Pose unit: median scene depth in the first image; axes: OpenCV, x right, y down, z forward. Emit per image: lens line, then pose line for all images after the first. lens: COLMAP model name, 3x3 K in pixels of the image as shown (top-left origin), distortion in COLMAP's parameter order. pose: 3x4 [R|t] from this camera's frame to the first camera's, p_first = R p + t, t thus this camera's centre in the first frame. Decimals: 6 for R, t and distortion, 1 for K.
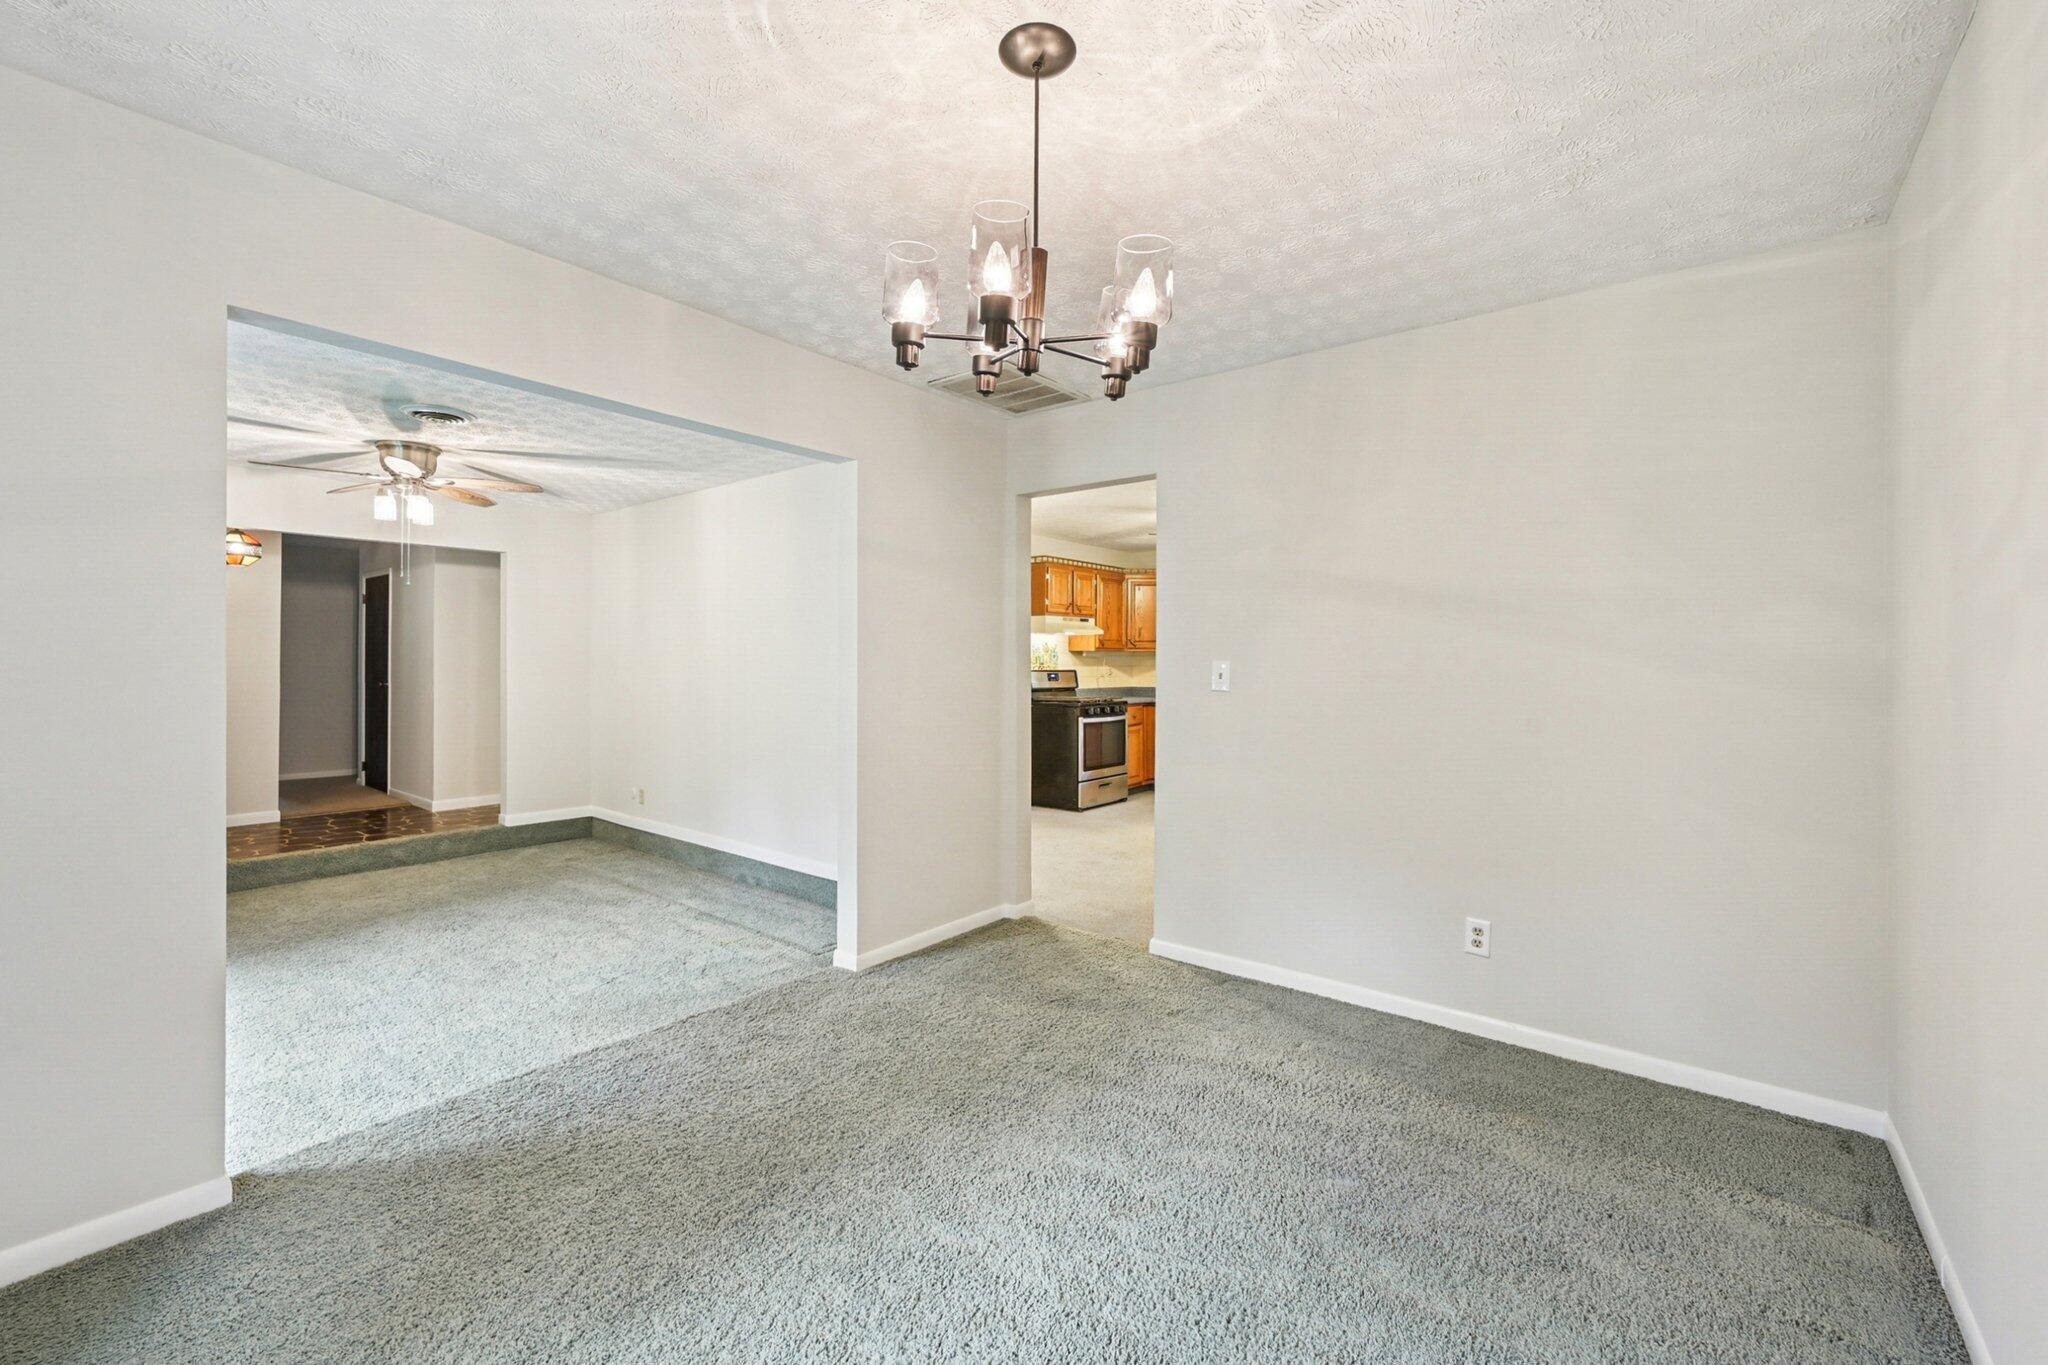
lens RADIAL K [[832.4, 0, 1009.3], [0, 832.4, 681.8], [0, 0, 1]] dist [0.001288, 0.000243]
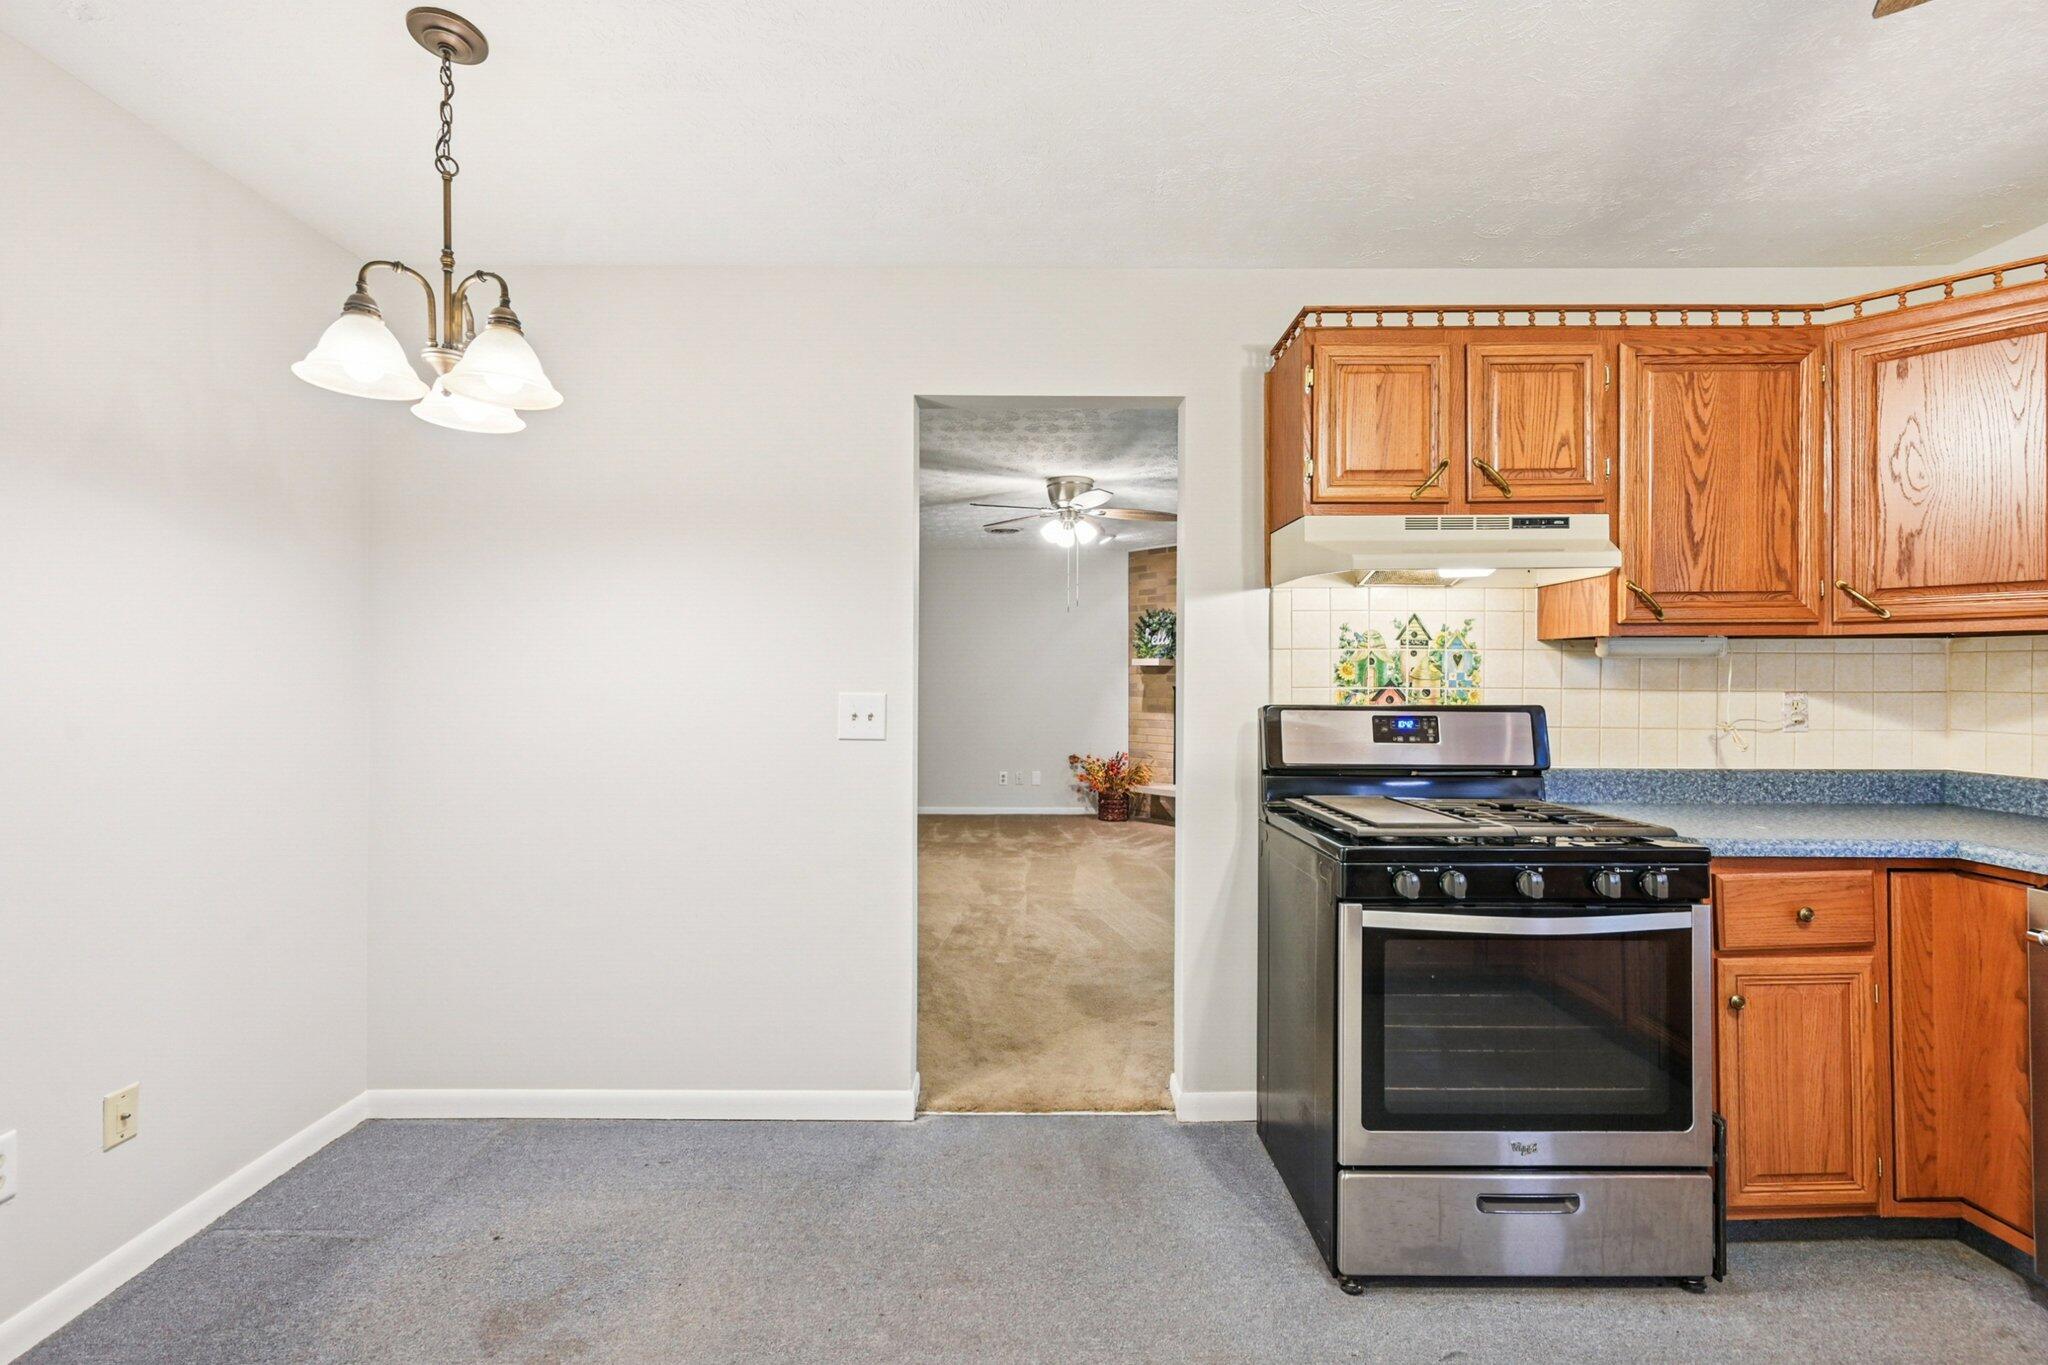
lens RADIAL K [[876.4, 0, 1024.0], [0, 876.4, 682.5], [0, 0, 1]] dist [0.000124, 0.000167]
pose [[0.635401, 0.004761, -0.772167, 0.203370], [-0.016151, 0.999844, -0.007125, -0.017339], [0.772013, 0.016999, 0.635379, 0.689828]]
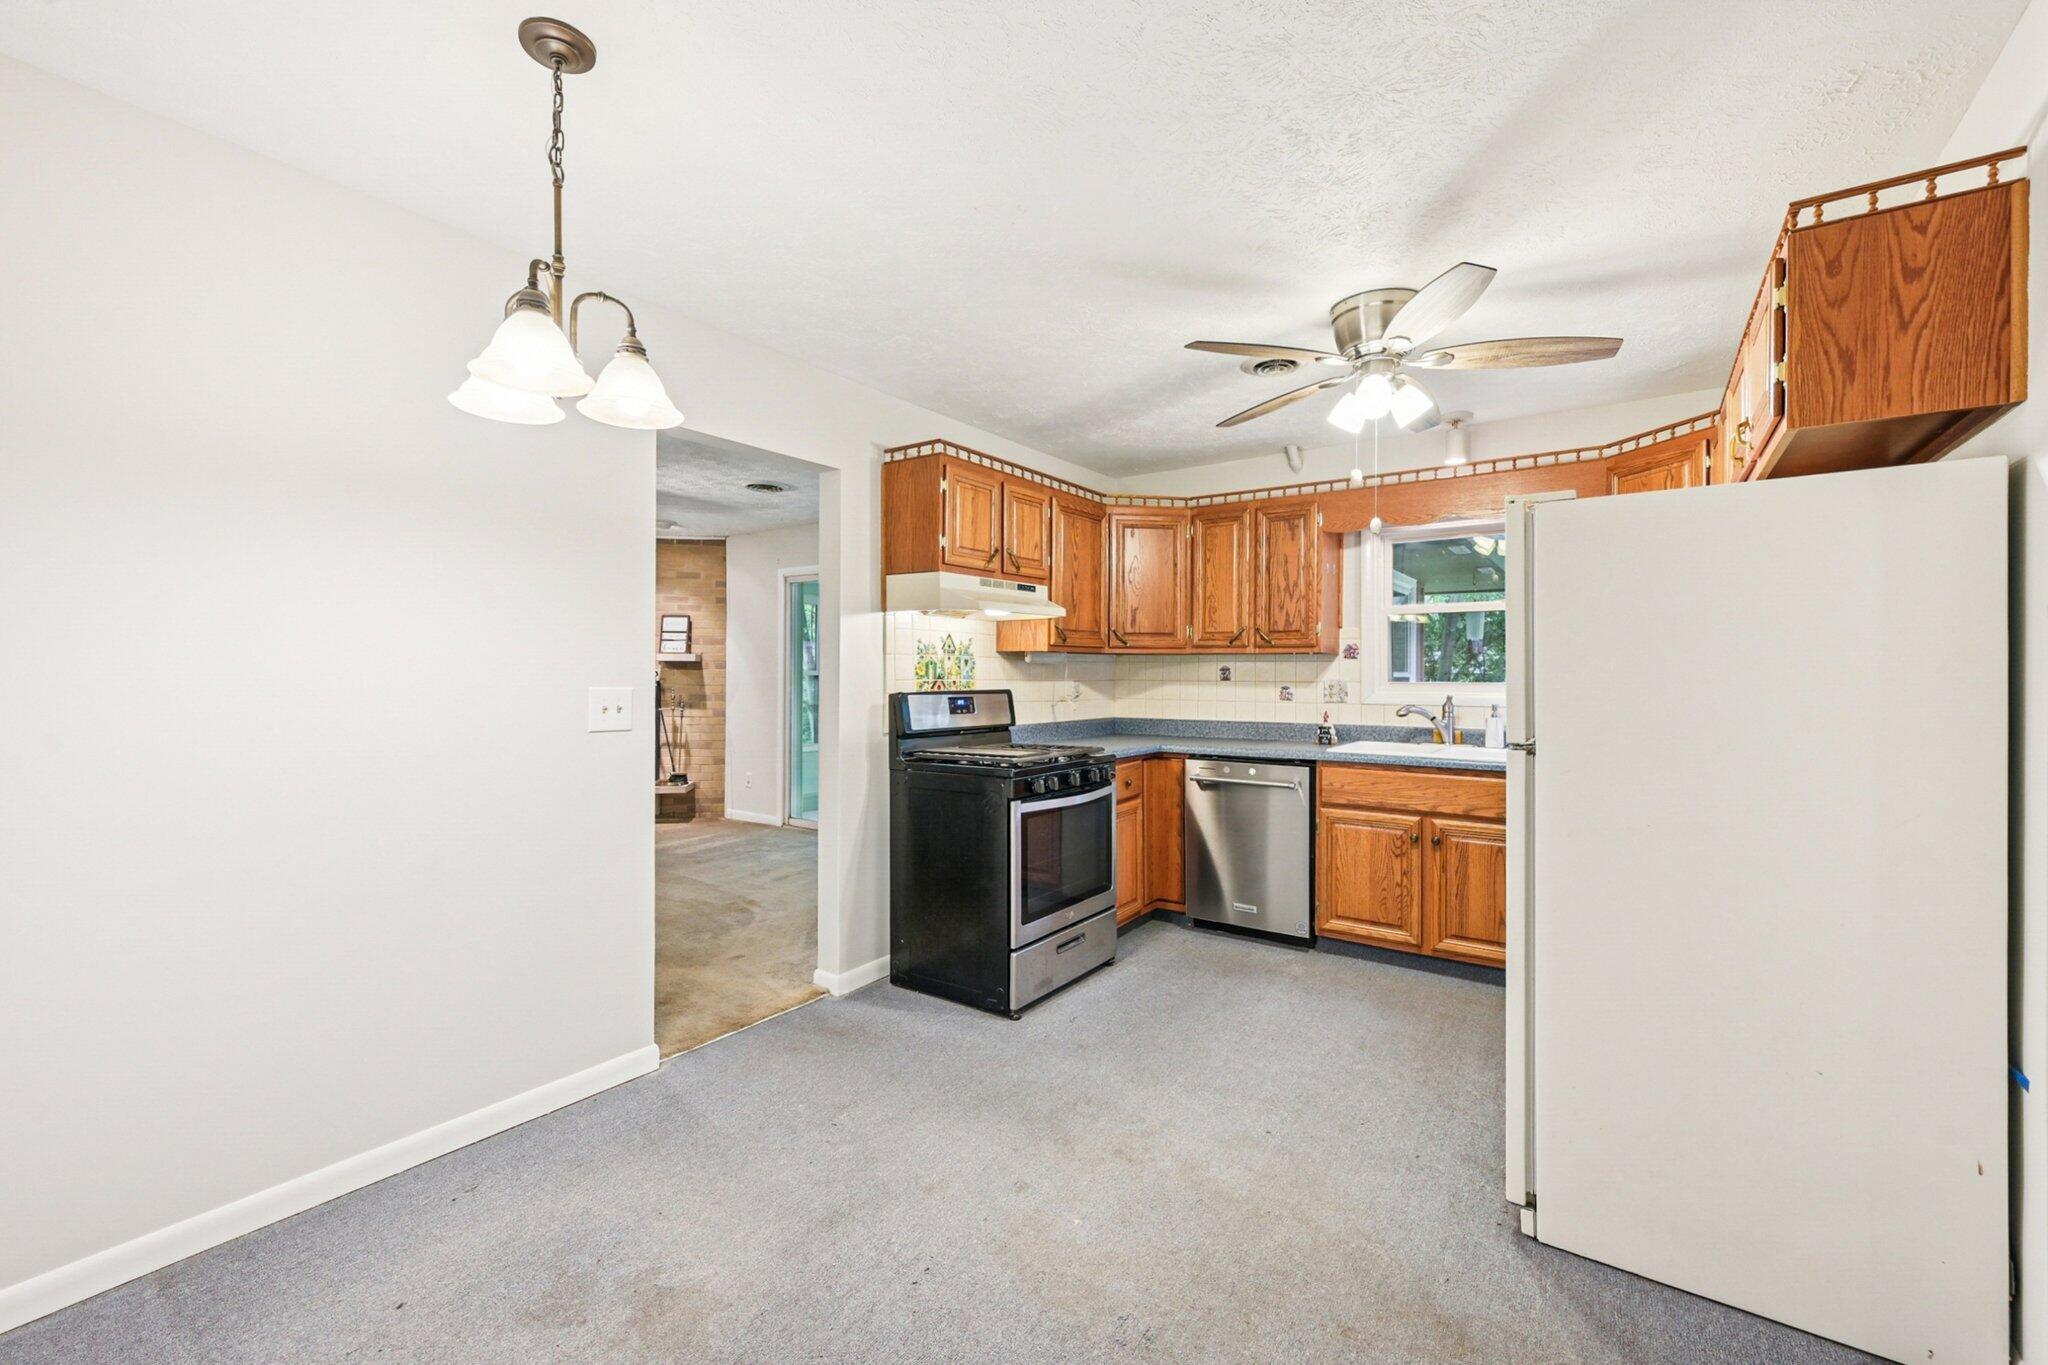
lens RADIAL K [[853.0, 0, 1021.7], [0, 853.0, 677.9], [0, 0, 1]] dist [-0.001034, -0.000120]
pose [[0.997571, 0.002658, 0.069602, 0.052534], [-0.001648, 0.999893, -0.014560, -0.013990], [-0.069634, 0.014410, 0.997469, 0.501616]]
